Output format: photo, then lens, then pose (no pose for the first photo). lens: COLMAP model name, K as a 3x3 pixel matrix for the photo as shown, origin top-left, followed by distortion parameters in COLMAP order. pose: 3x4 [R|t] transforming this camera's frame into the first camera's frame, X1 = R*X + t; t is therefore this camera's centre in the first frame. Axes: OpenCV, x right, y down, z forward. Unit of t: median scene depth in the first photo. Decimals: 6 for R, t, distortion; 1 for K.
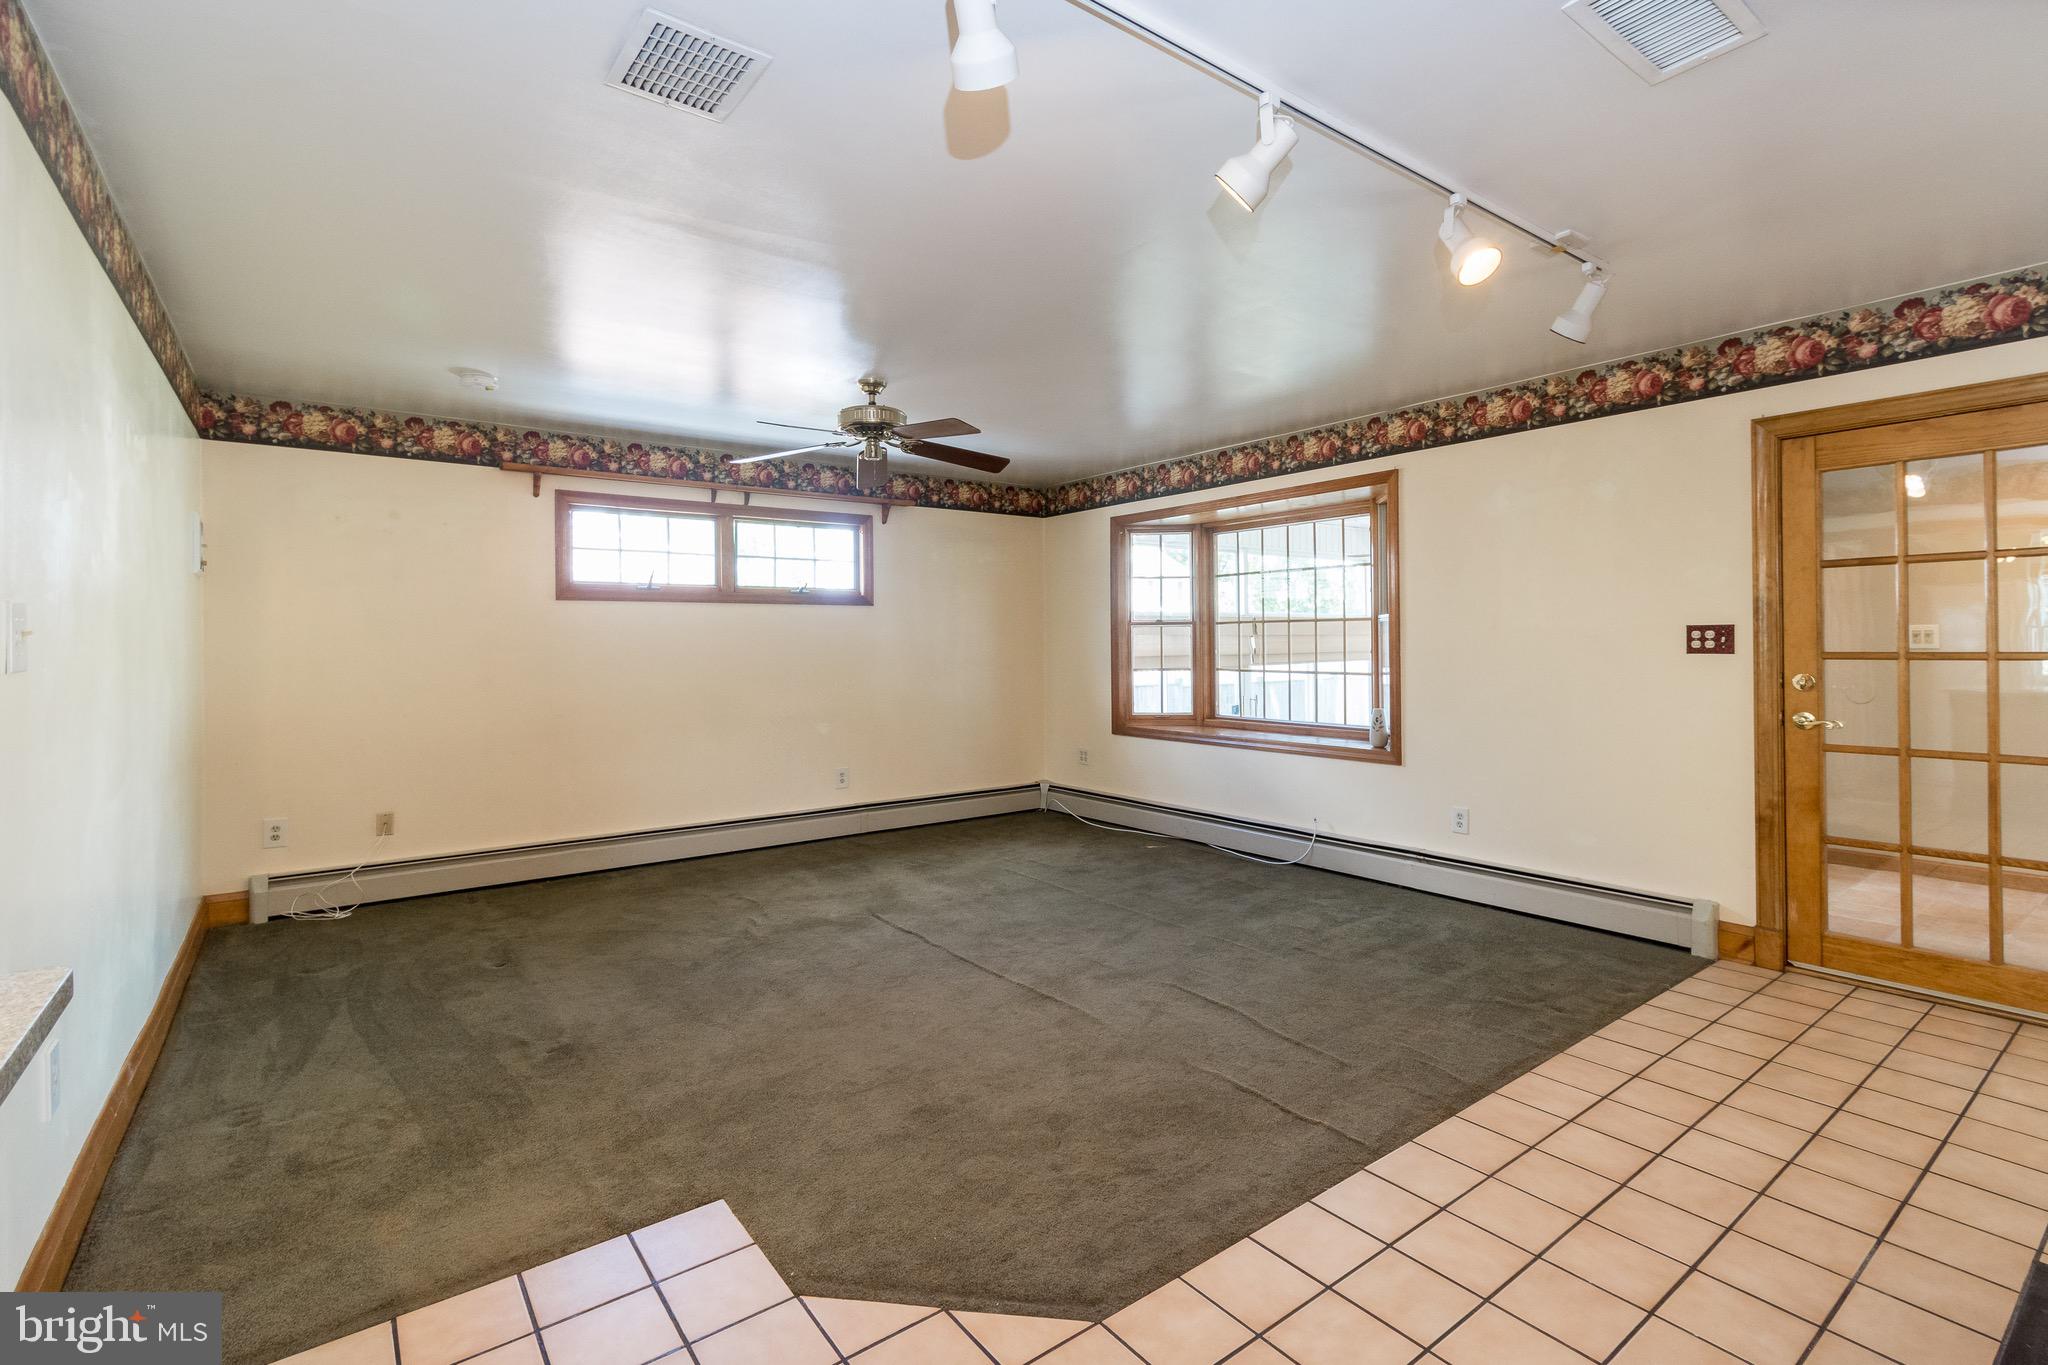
lens RADIAL K [[944.8, 0, 1040.1], [0, 944.8, 640.8], [0, 0, 1]] dist [-0.000379, 0.000538]
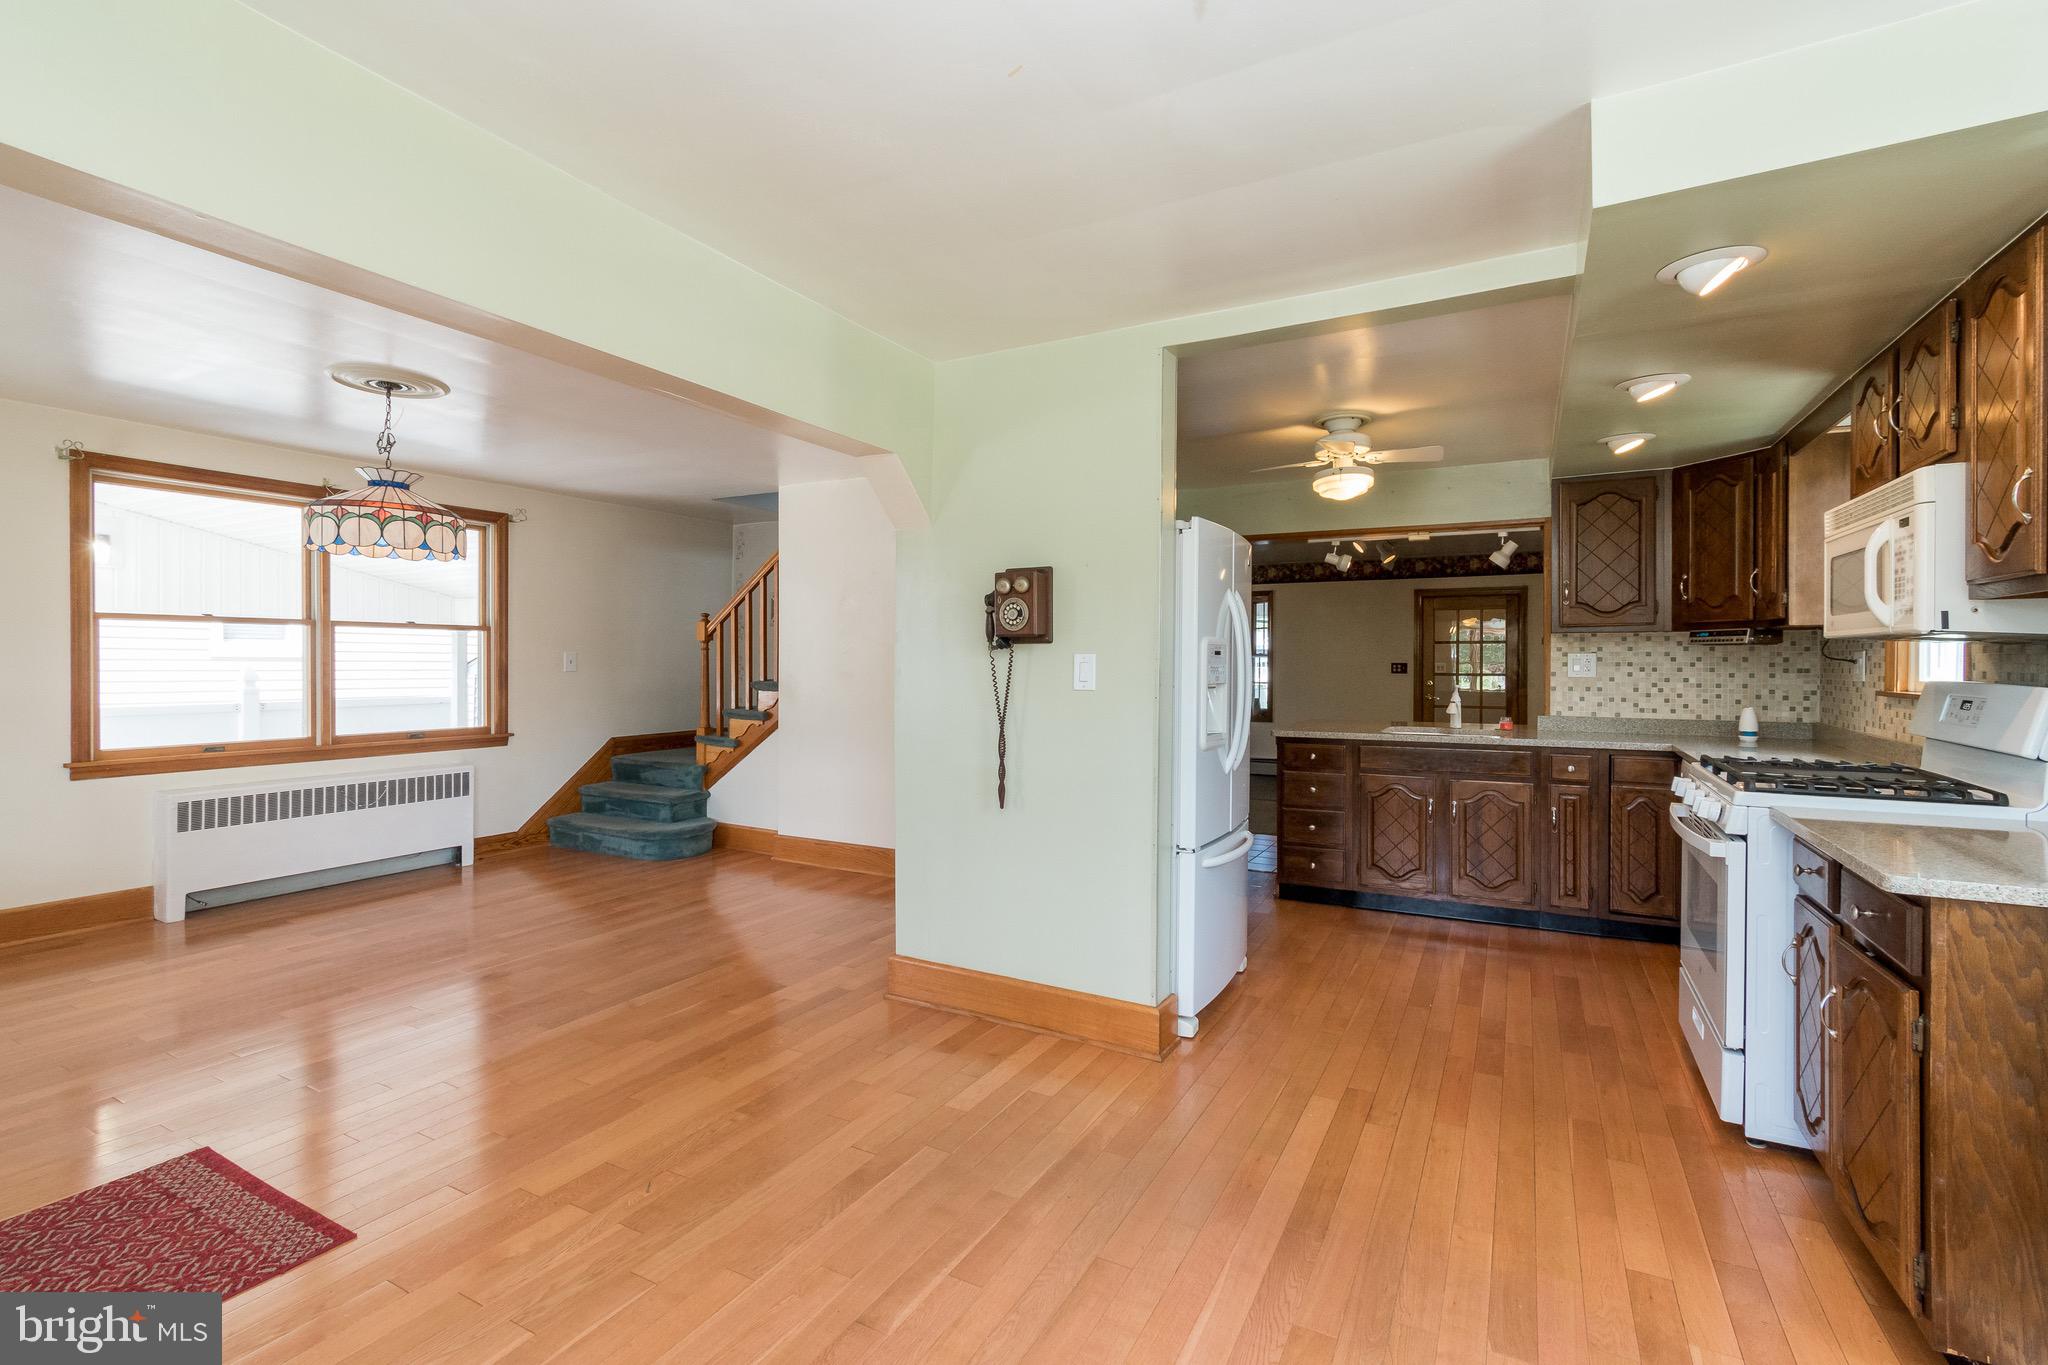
lens RADIAL K [[924.1, 0, 1023.8], [0, 924.1, 666.9], [0, 0, 1]] dist [-0.002119, 0.000101]
pose [[0.913158, 0.011224, 0.407452, -0.908819], [-0.013425, 0.999907, 0.002543, 0.001862], [-0.407385, -0.007793, 0.913223, -0.659137]]
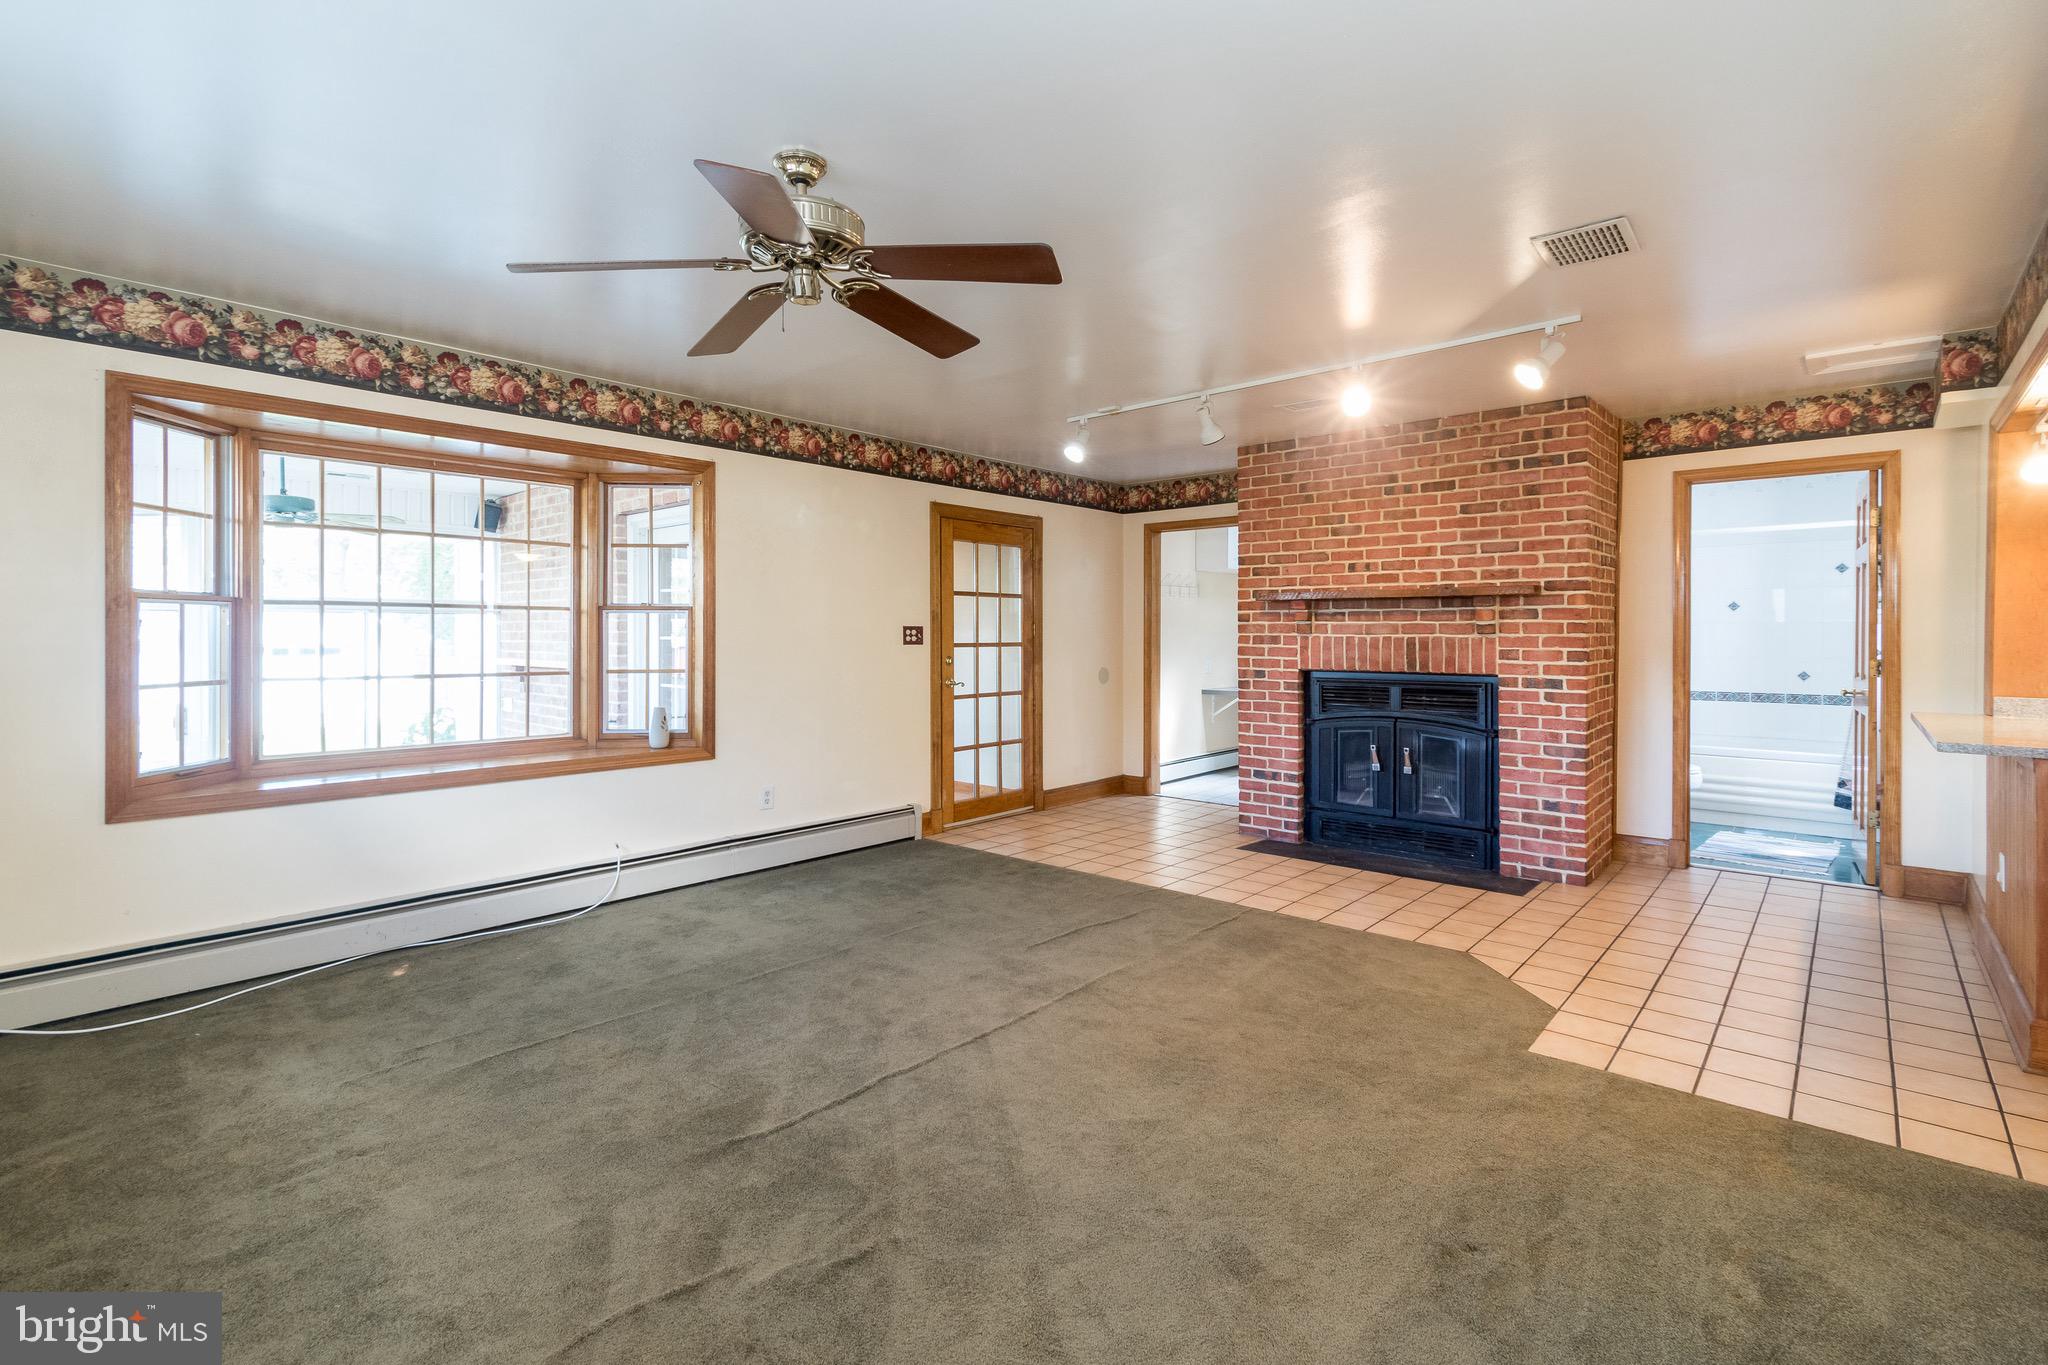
lens RADIAL K [[944.8, 0, 1040.1], [0, 944.8, 640.8], [0, 0, 1]] dist [-0.000379, 0.000538]
pose [[-0.207577, 0.002616, 0.978215, -0.575748], [-0.002072, 0.999993, -0.003114, 0.007722], [-0.978216, -0.002674, -0.207571, 0.749759]]
